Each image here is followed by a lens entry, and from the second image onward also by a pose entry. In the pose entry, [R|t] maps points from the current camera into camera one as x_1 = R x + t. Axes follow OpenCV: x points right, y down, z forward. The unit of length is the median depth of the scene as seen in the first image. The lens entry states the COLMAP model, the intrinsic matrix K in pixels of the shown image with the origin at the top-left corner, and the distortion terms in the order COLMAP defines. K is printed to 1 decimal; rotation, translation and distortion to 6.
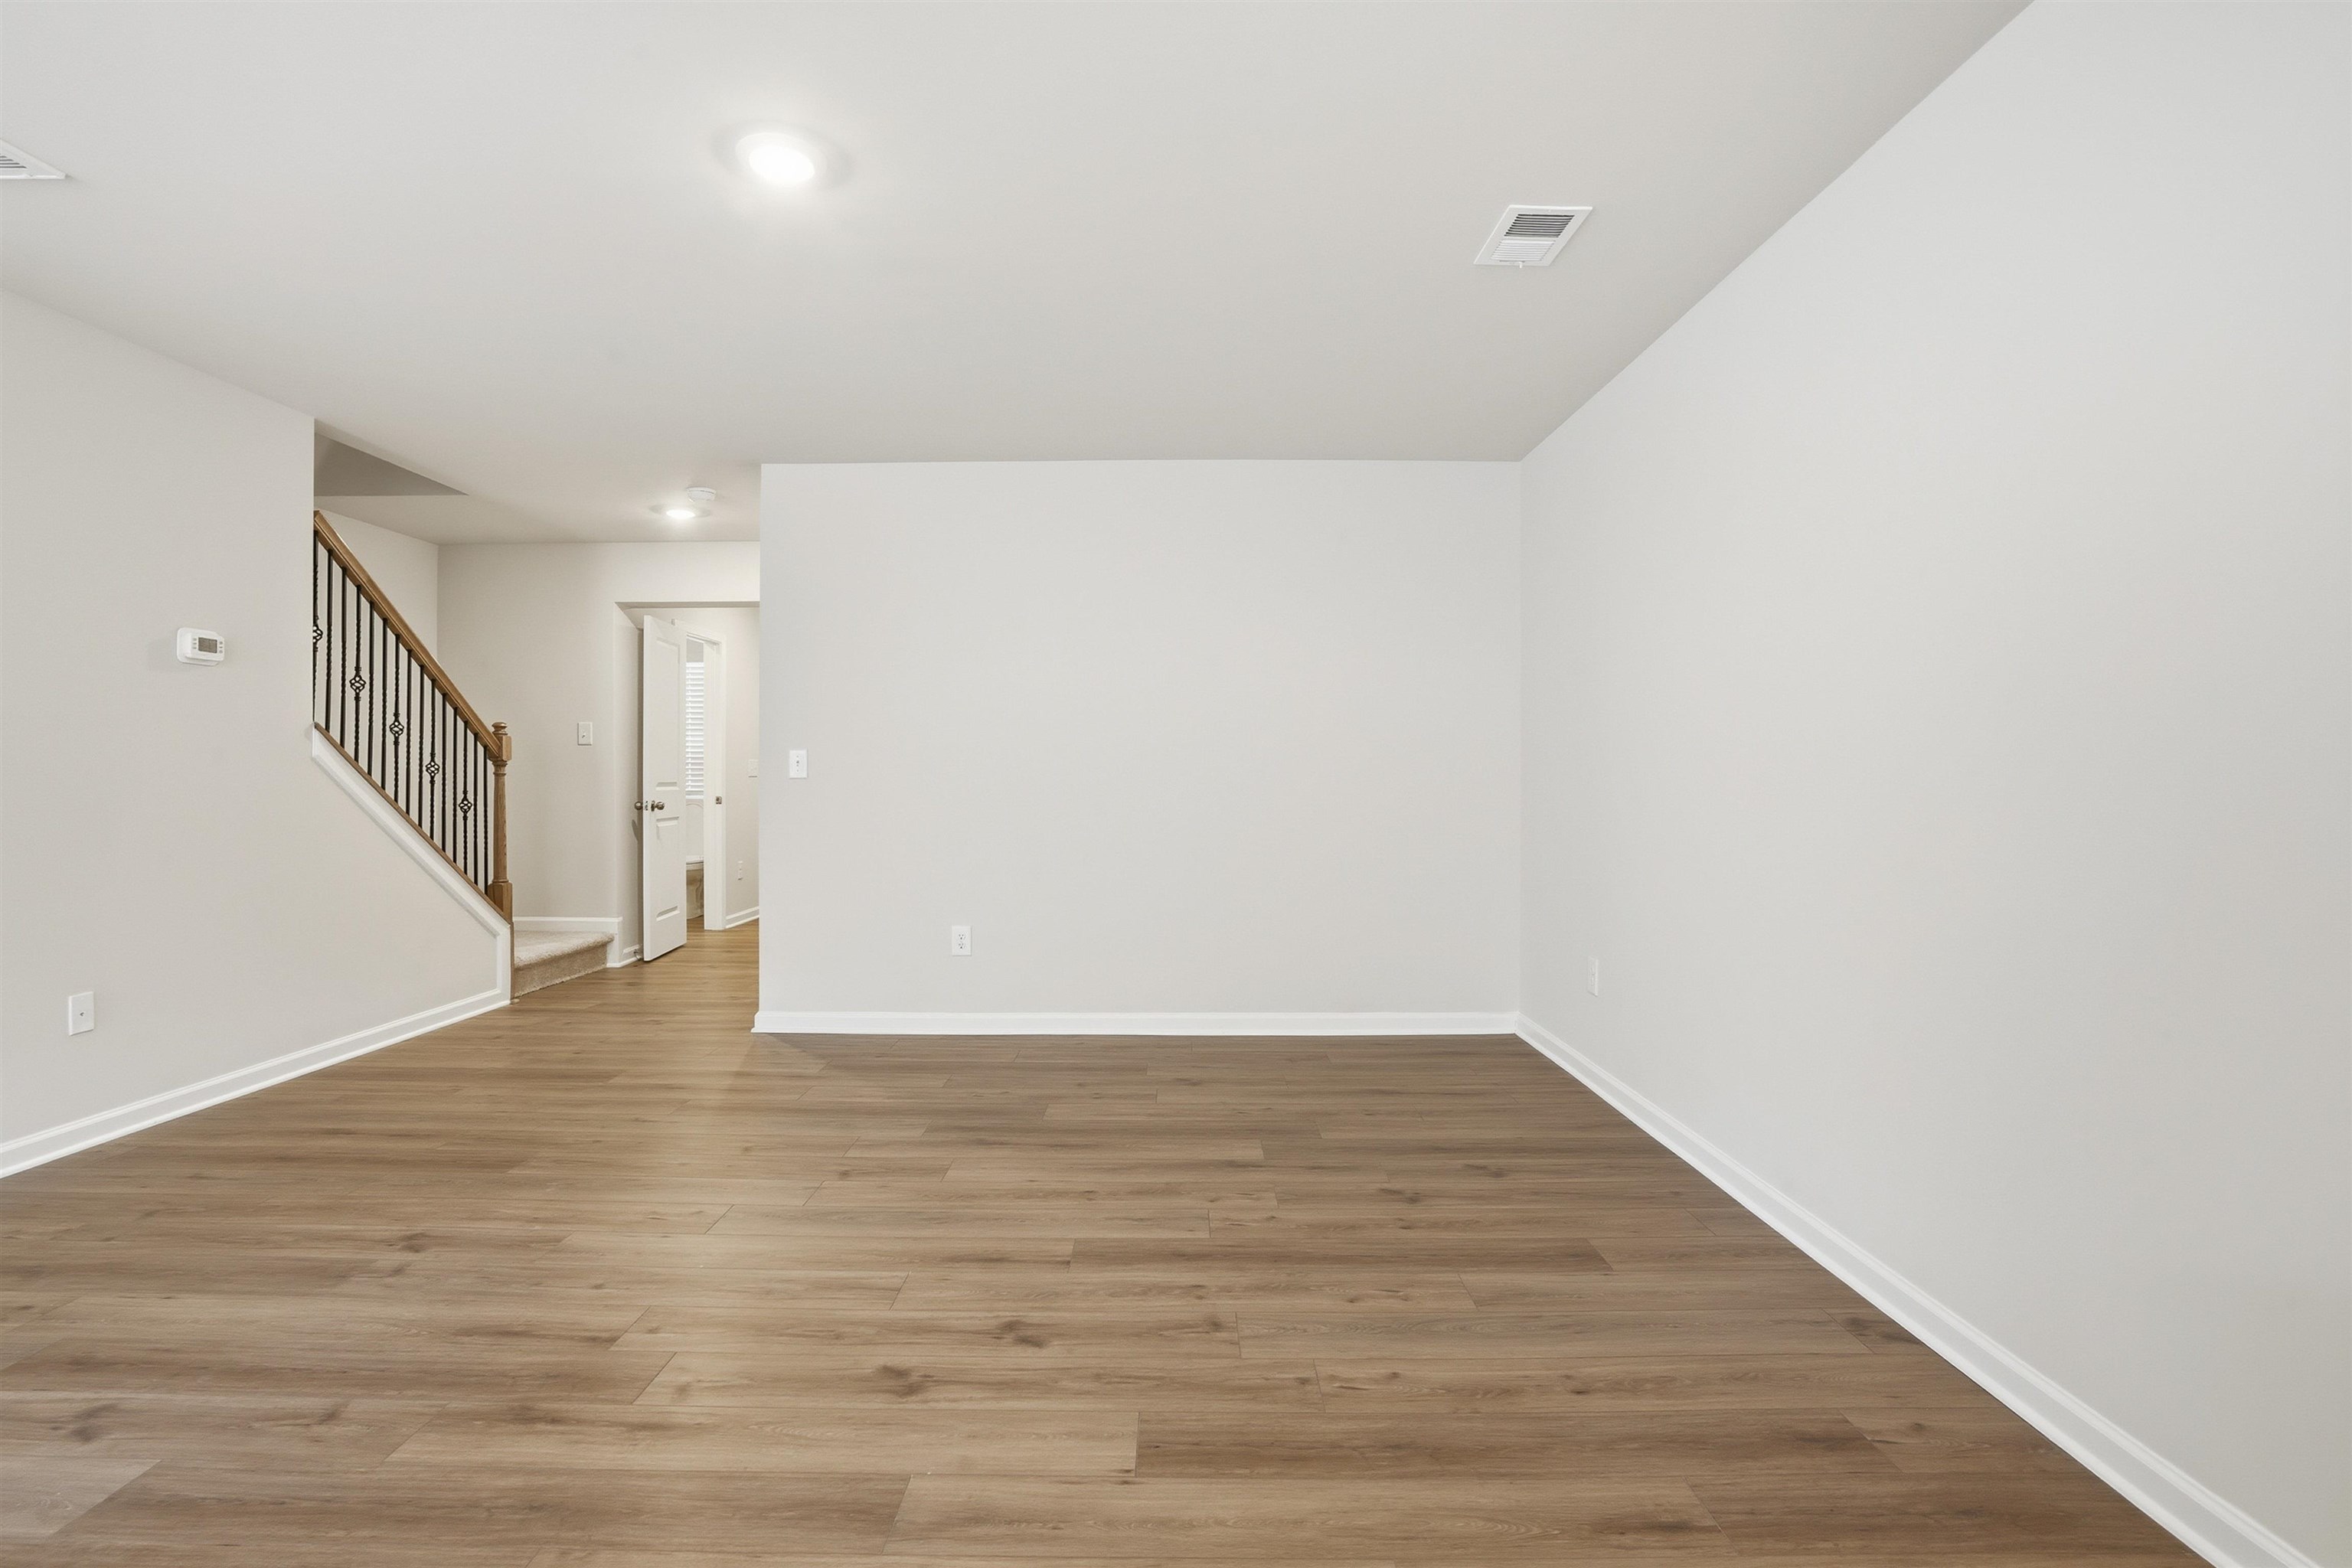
lens RADIAL K [[1087.1, 0, 1172.0], [0, 1087.1, 759.8], [0, 0, 1]] dist [-0.063552, 0.020982]
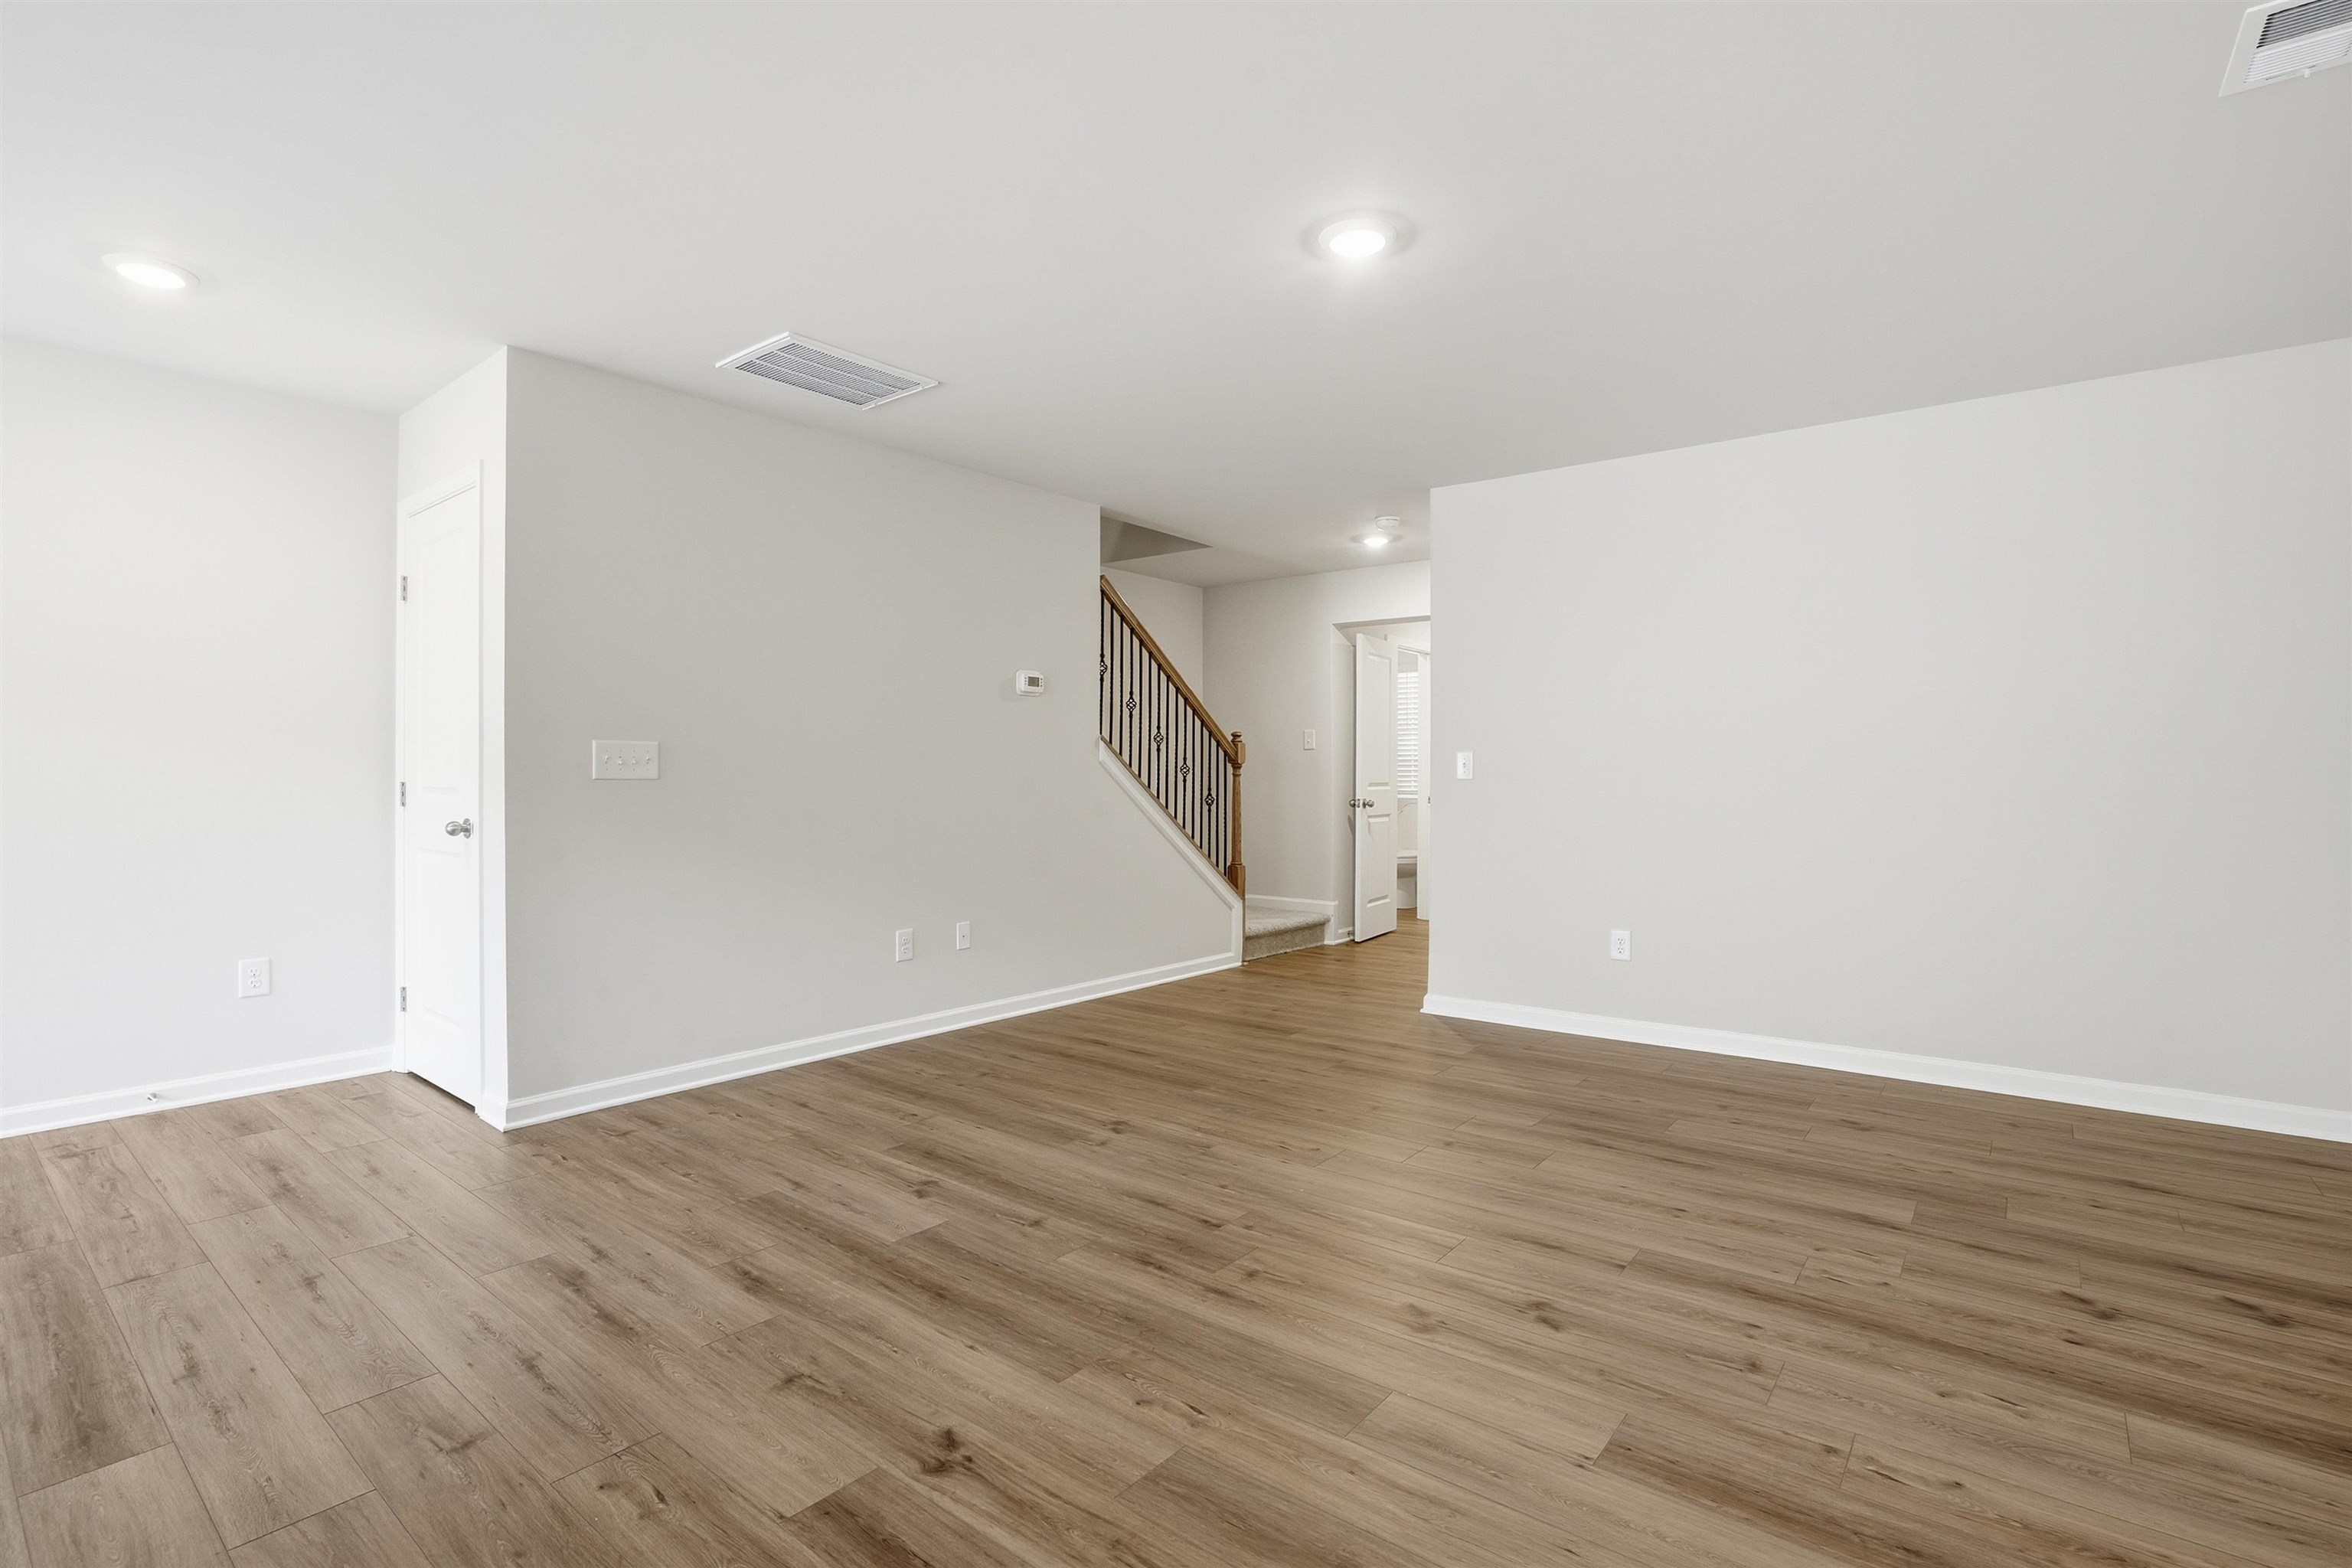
lens RADIAL K [[1087.1, 0, 1172.0], [0, 1087.1, 759.8], [0, 0, 1]] dist [-0.063552, 0.020982]
pose [[0.782538, -0.006677, -0.622567, 0.159286], [0.005616, 0.999978, -0.003665, 0.001076], [0.622577, -0.000628, 0.782558, -0.022742]]
